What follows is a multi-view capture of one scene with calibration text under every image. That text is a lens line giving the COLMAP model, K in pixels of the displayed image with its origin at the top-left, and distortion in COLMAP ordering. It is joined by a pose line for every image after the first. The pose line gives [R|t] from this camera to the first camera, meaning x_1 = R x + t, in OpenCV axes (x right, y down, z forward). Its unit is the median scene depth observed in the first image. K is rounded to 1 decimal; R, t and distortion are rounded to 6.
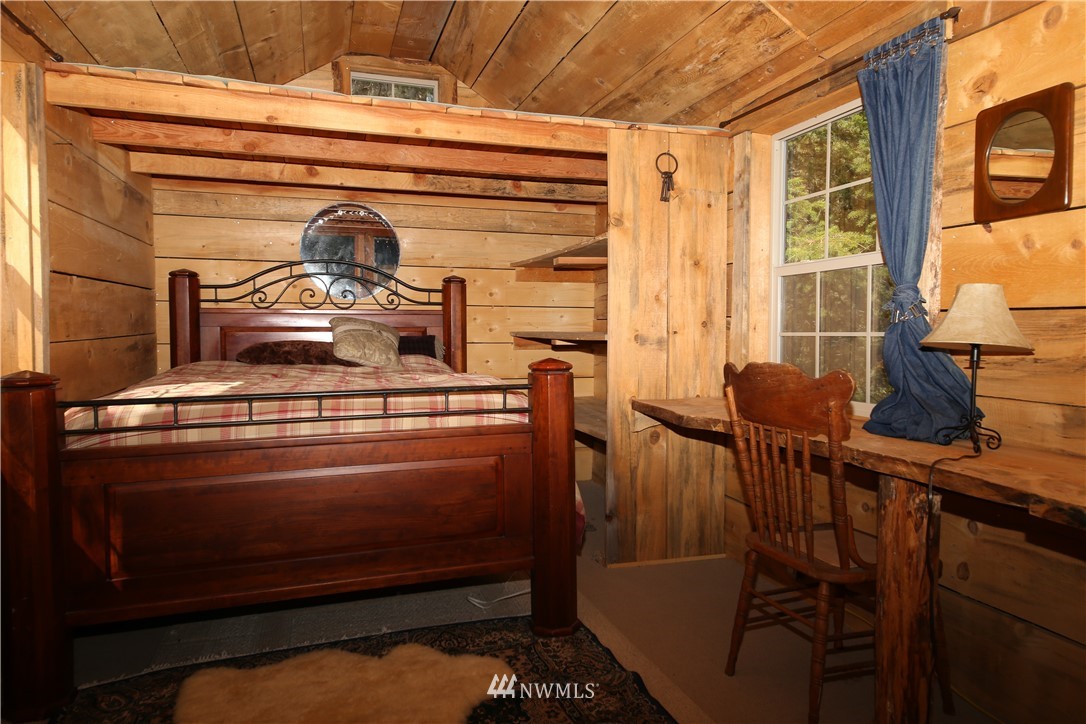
lens RADIAL K [[698.7, 0, 537.2], [0, 698.7, 359.8], [0, 0, 1]] dist [0.062749, -0.027379]
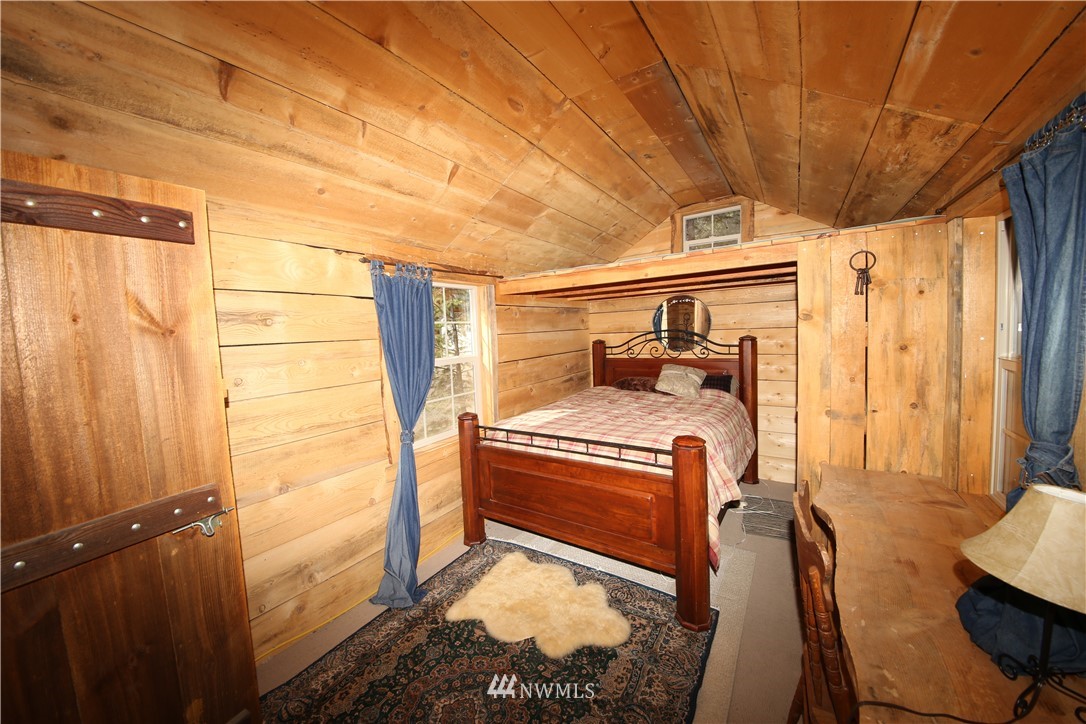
lens RADIAL K [[381.5, 0, 537.1], [0, 381.5, 355.1], [0, 0, 1]] dist [-0.014084, -0.000735]
pose [[0.617799, 0.019990, -0.786082, 0.334412], [0.007764, 0.999473, 0.031518, -0.150251], [0.786298, -0.025575, 0.617318, 0.217335]]
